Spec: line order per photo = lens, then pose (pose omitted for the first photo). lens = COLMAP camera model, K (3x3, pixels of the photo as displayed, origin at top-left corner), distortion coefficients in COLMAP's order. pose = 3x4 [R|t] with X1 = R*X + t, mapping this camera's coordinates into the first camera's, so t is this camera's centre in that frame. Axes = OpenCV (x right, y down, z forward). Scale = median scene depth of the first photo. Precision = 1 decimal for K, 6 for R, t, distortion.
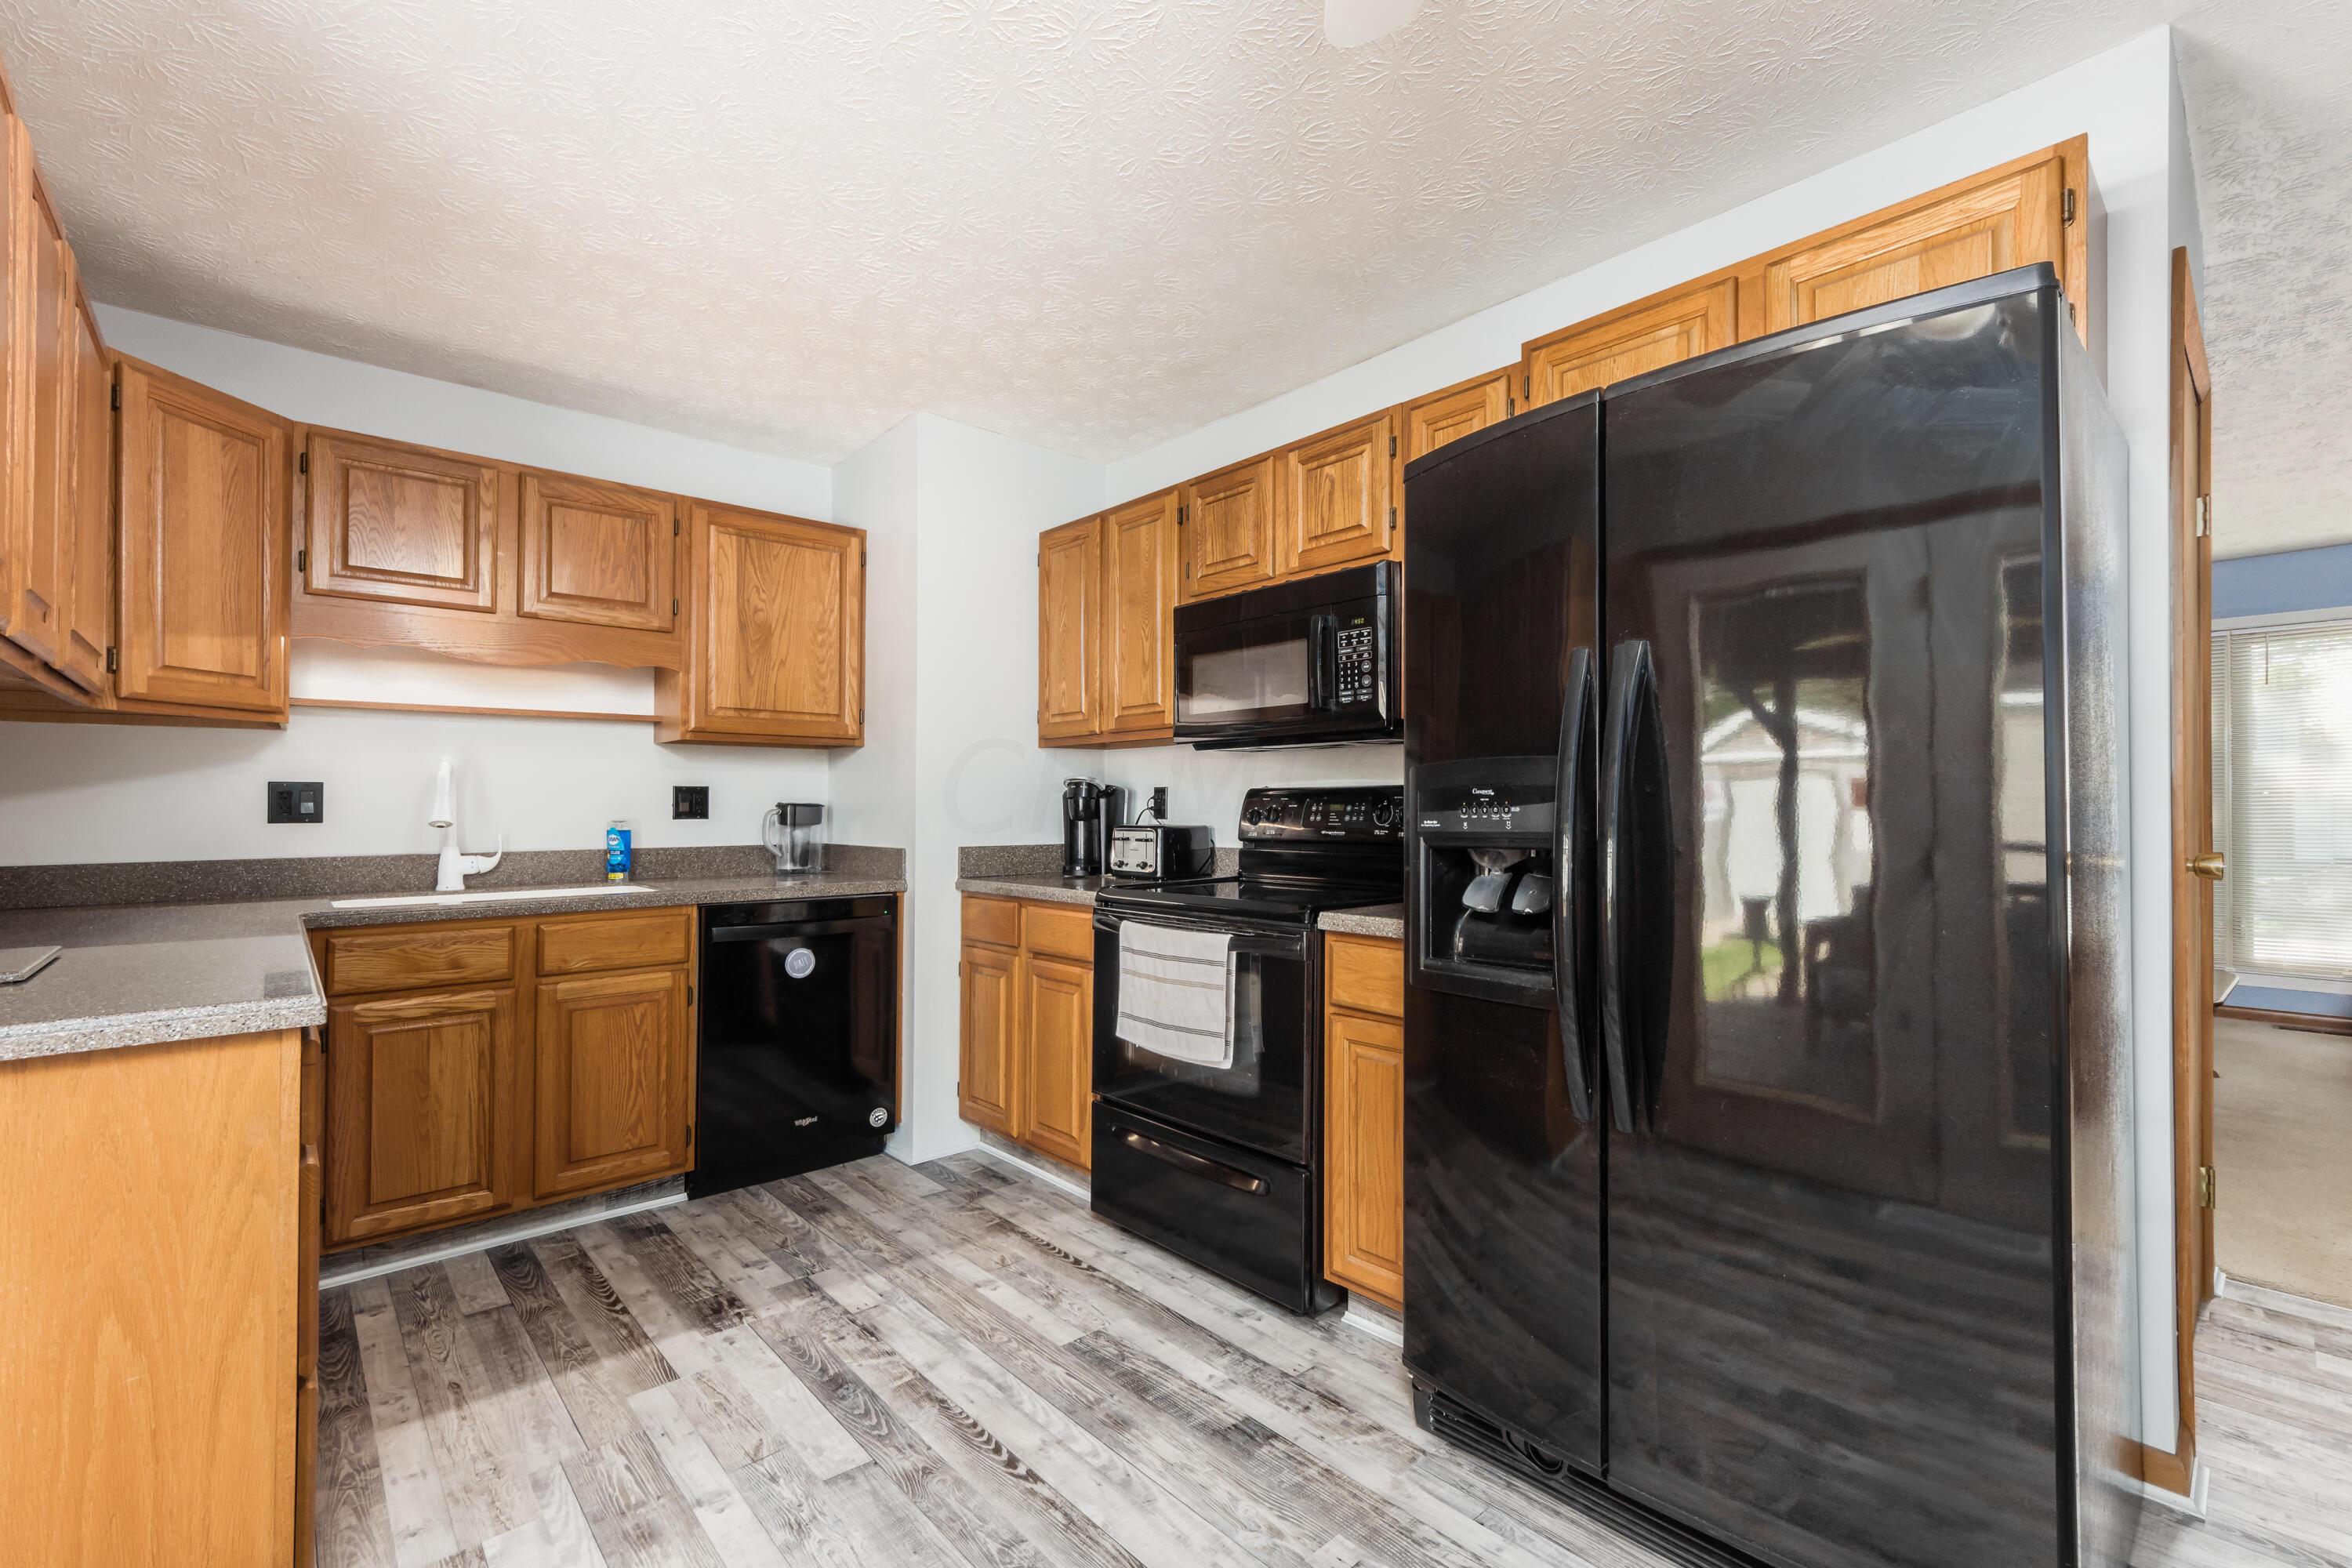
lens RADIAL K [[995.9, 0, 1176.0], [0, 995.9, 784.0], [0, 0, 1]] dist [0.001012, 0.000069]
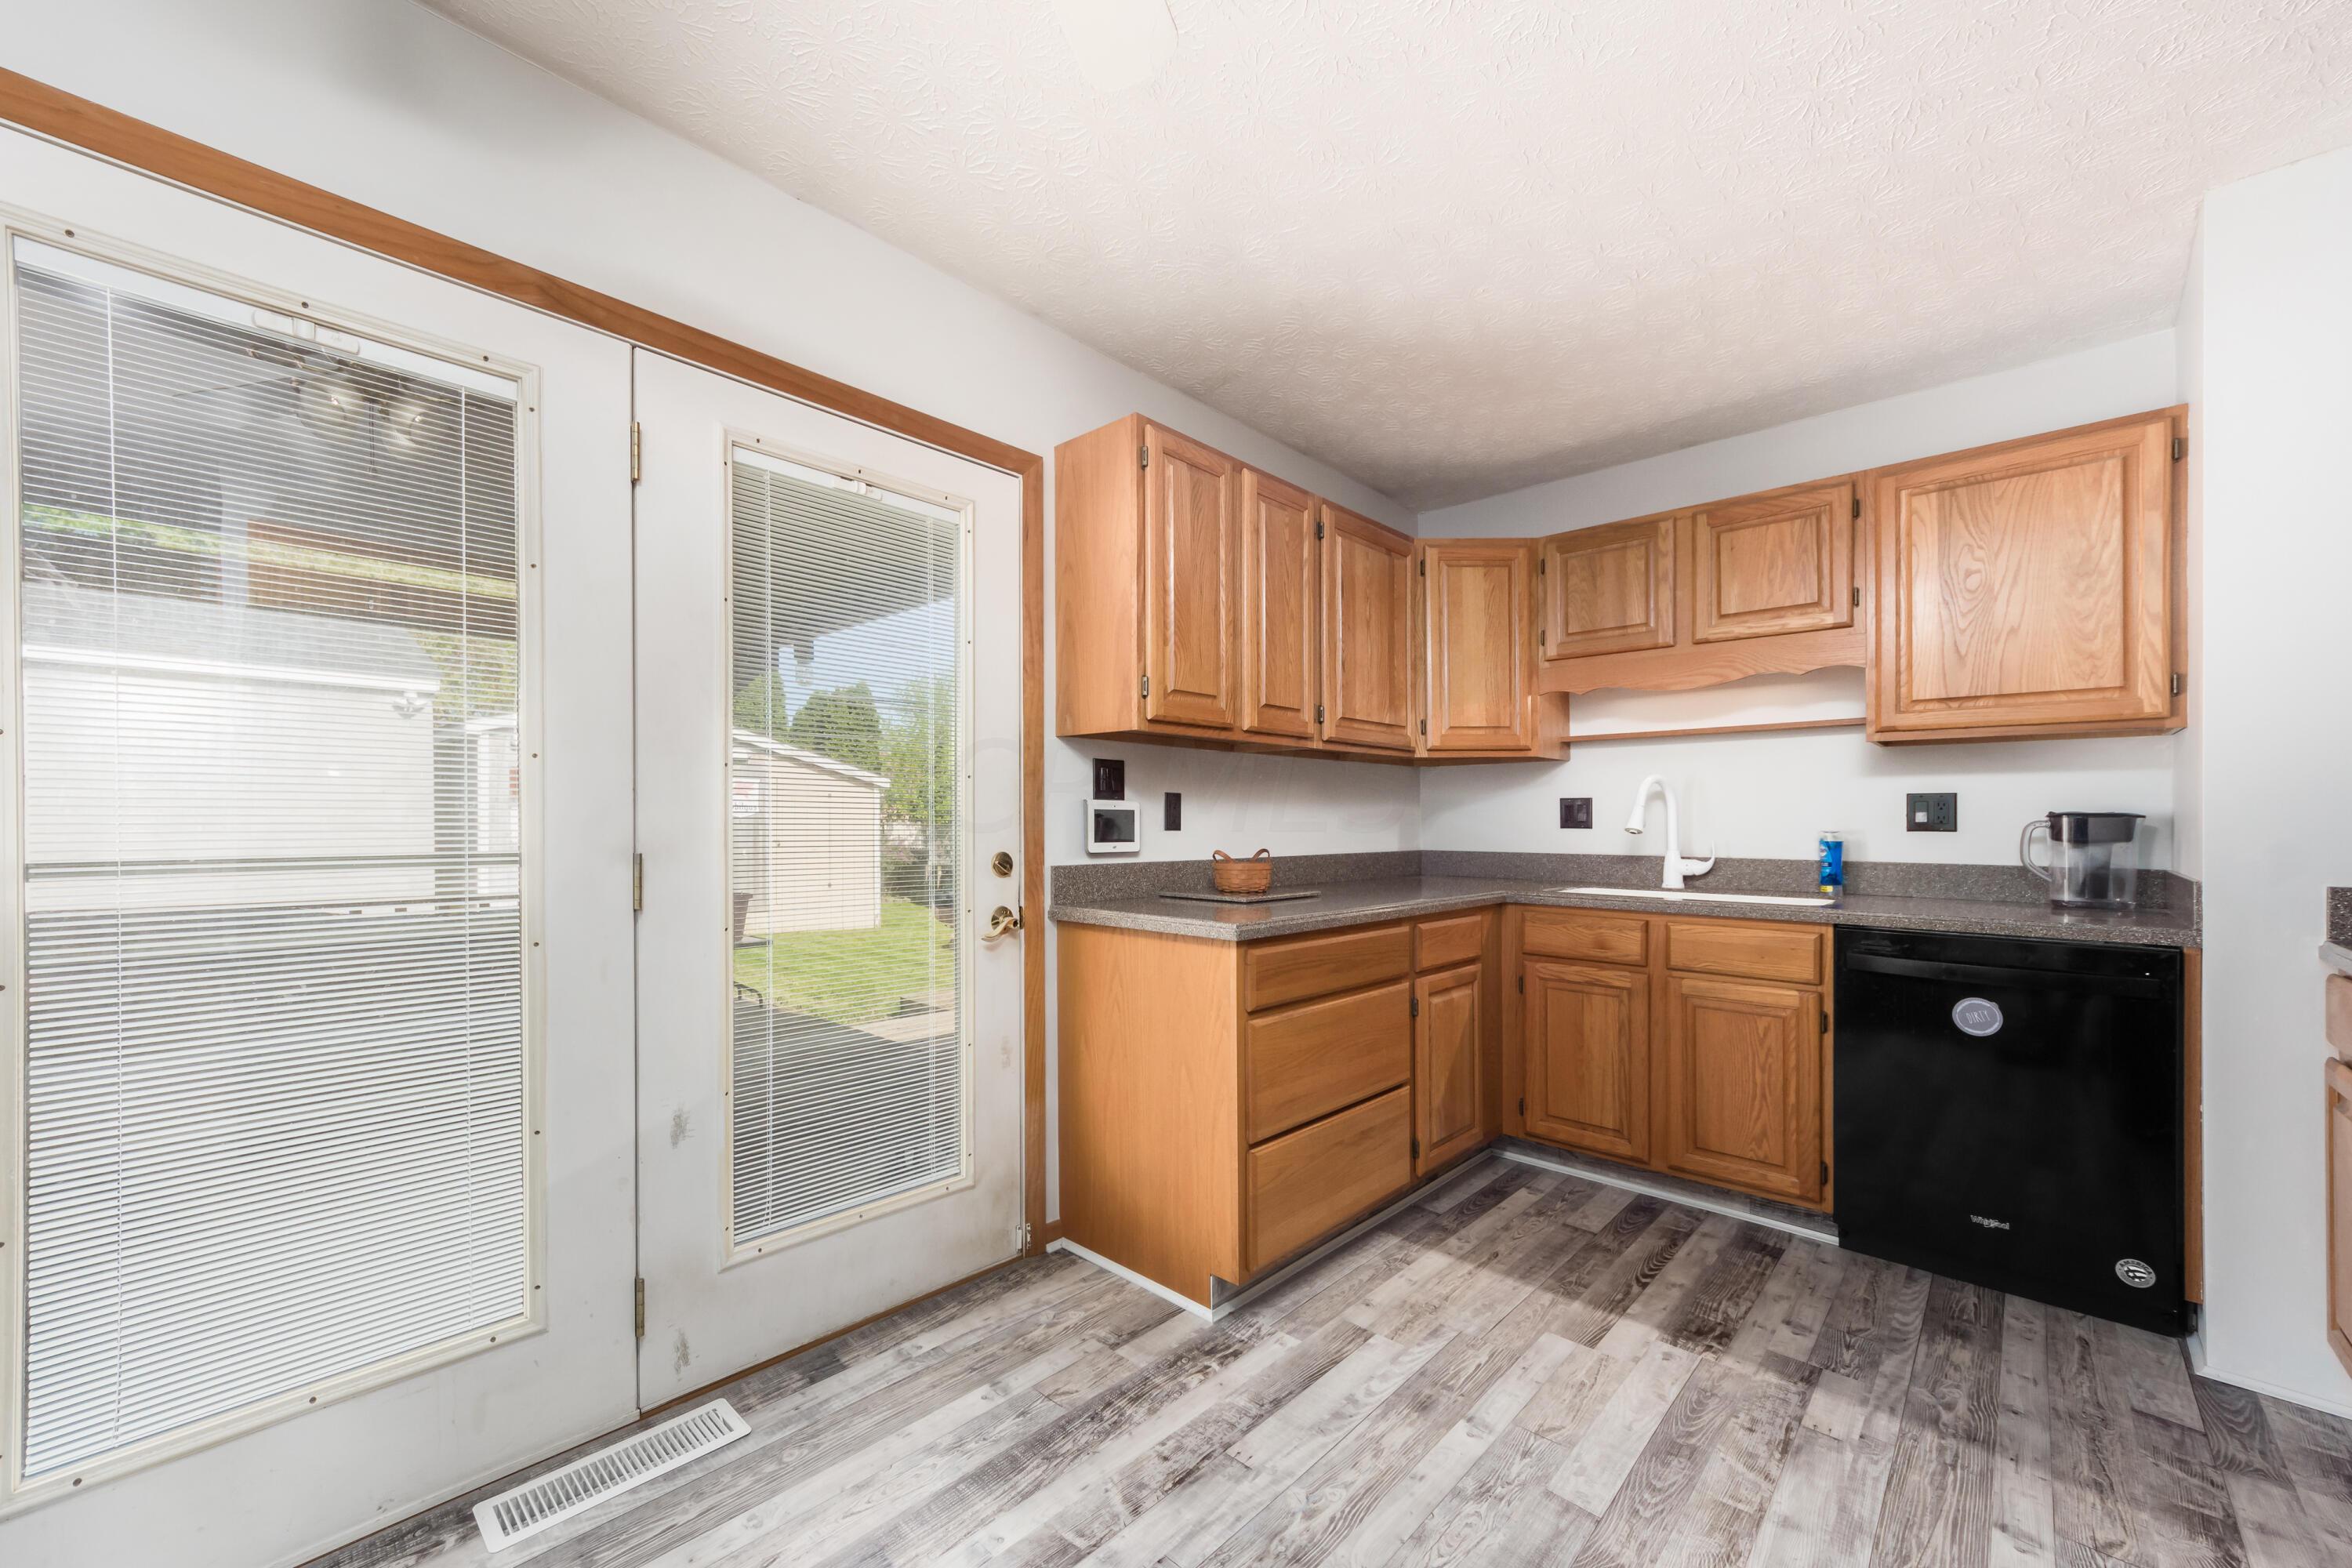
lens RADIAL K [[931.6, 0, 1163.9], [0, 931.6, 815.5], [0, 0, 1]] dist [0.009962, 0.000414]
pose [[0.083295, -0.000401, -0.996525, 0.336069], [0.018961, 0.999820, 0.001183, 0.009553], [0.996344, -0.018994, 0.083288, 0.336097]]
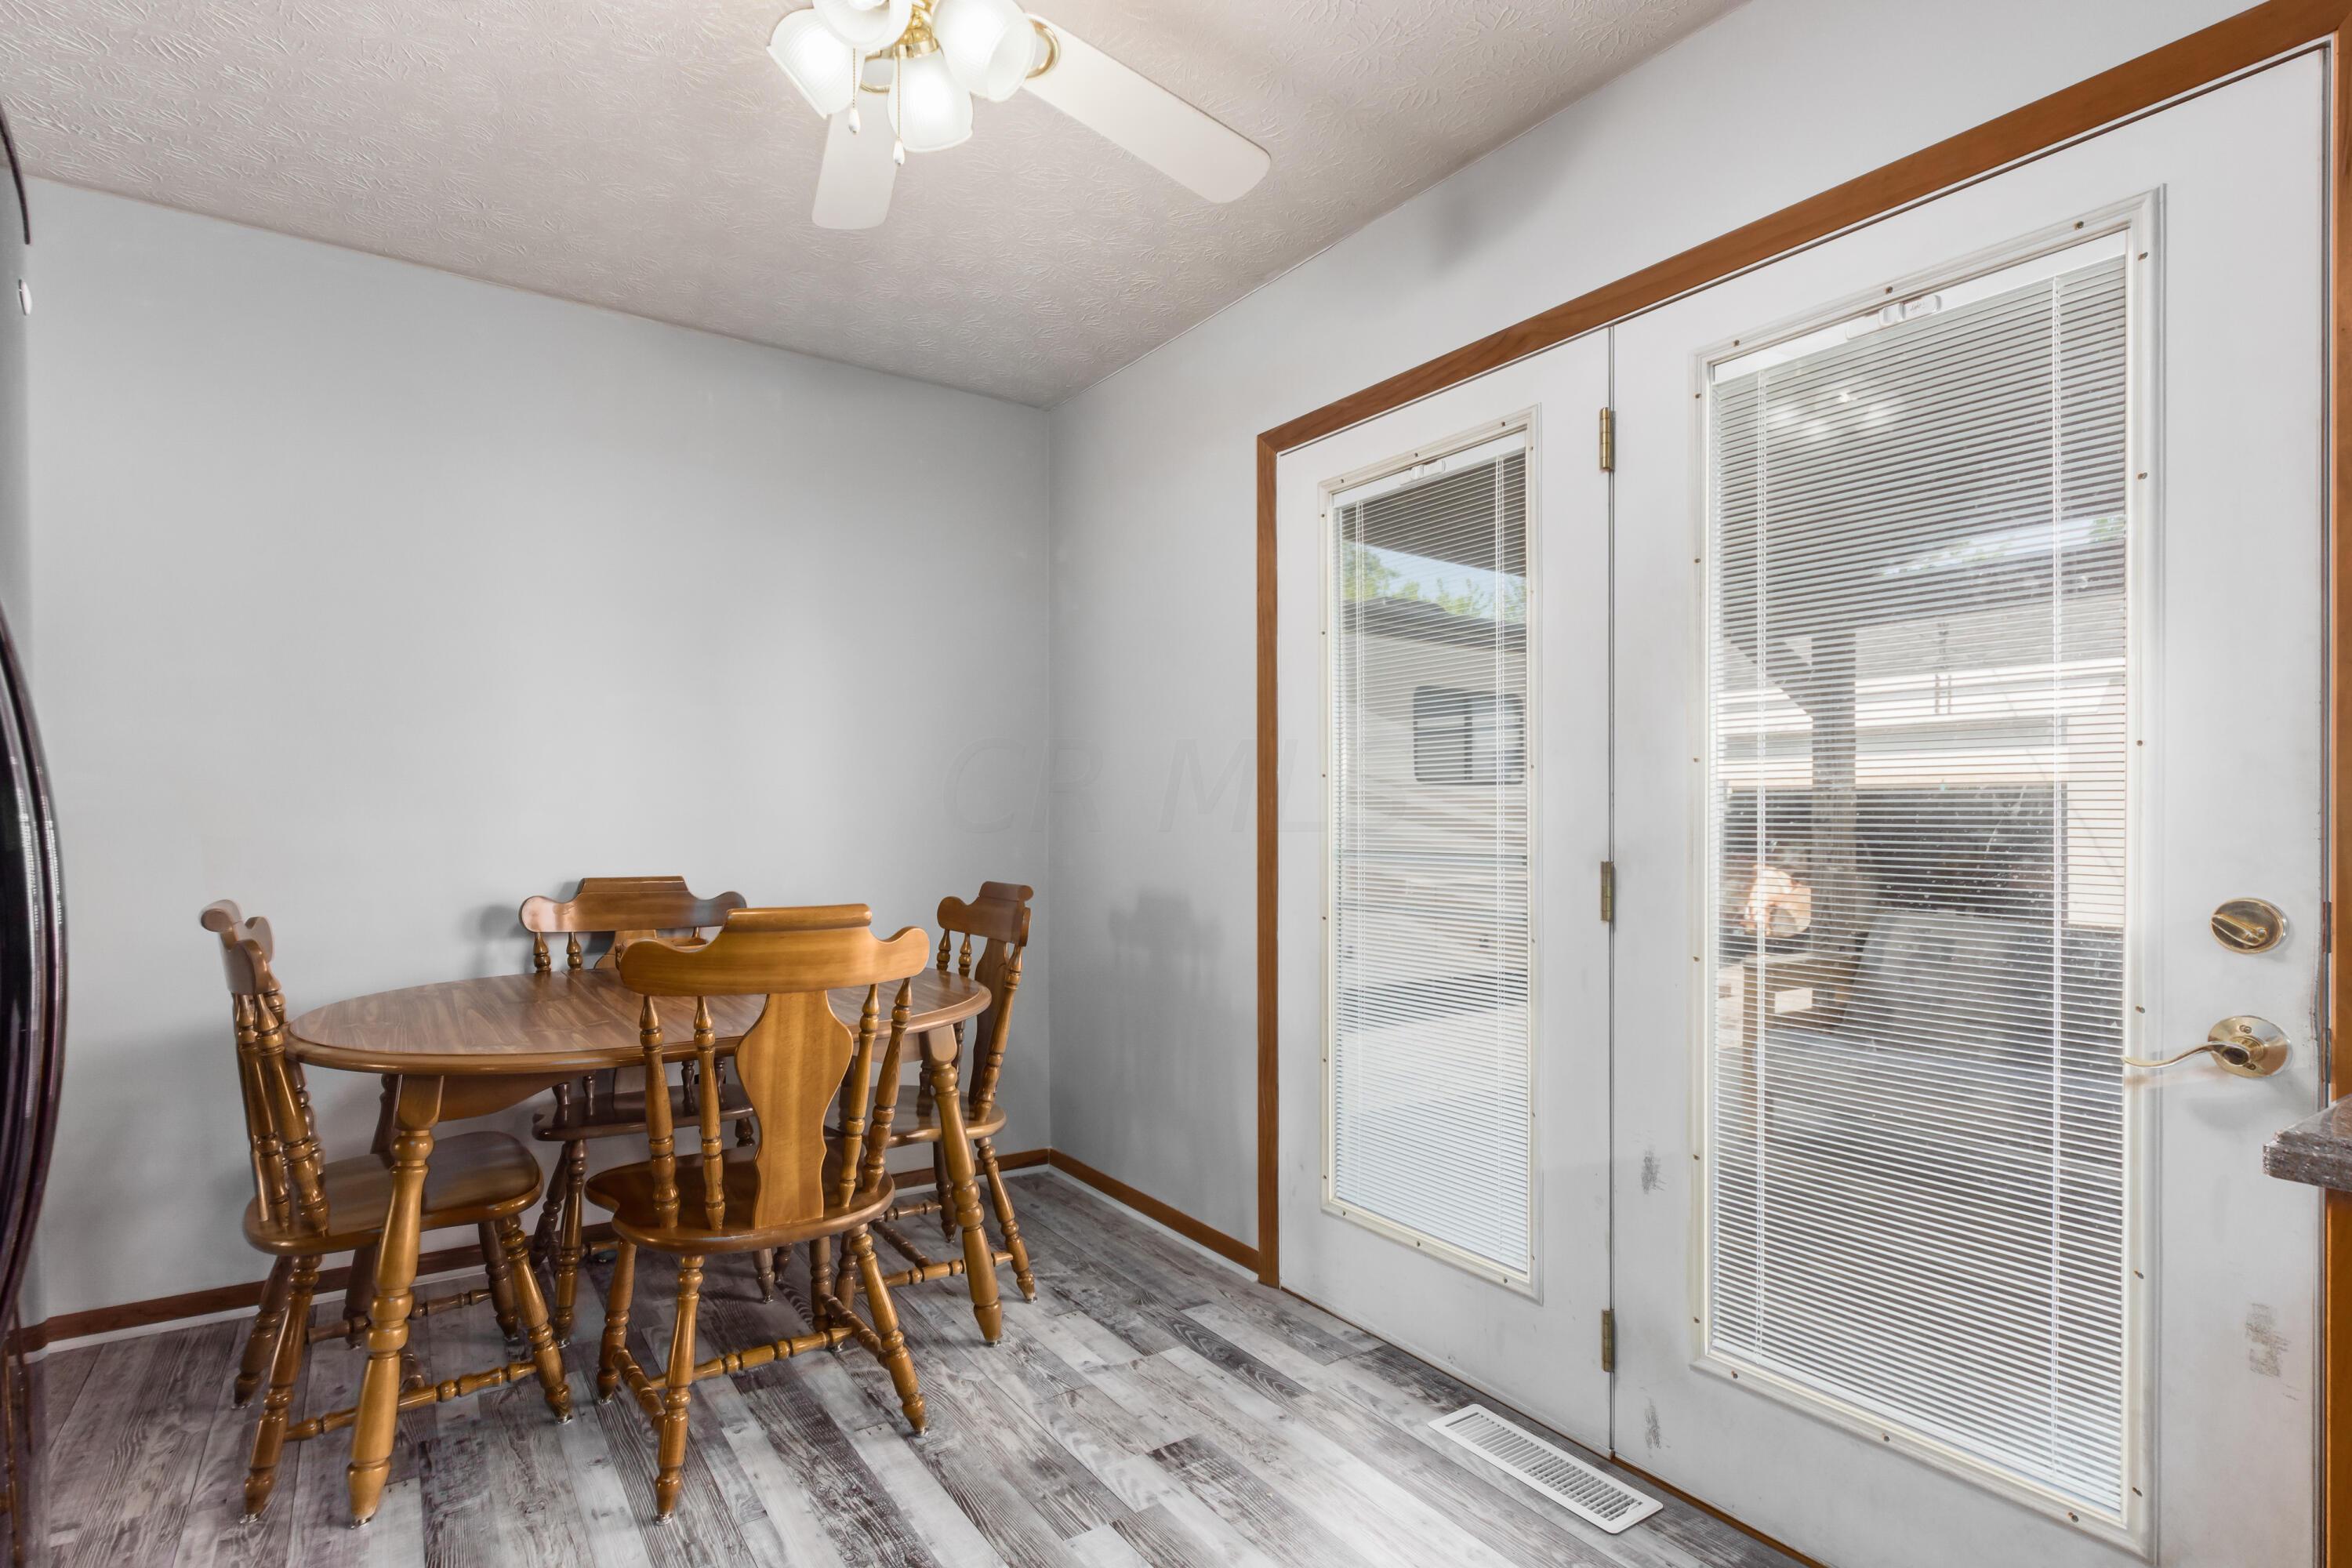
lens RADIAL K [[1162.9, 0, 1173.0], [0, 1162.9, 830.1], [0, 0, 1]] dist [-0.001449, -0.000394]
pose [[-0.990785, -0.004136, 0.135384, -0.819456], [-0.006391, 0.999848, -0.016223, 0.041737], [-0.135297, -0.016938, -0.990660, 1.465371]]
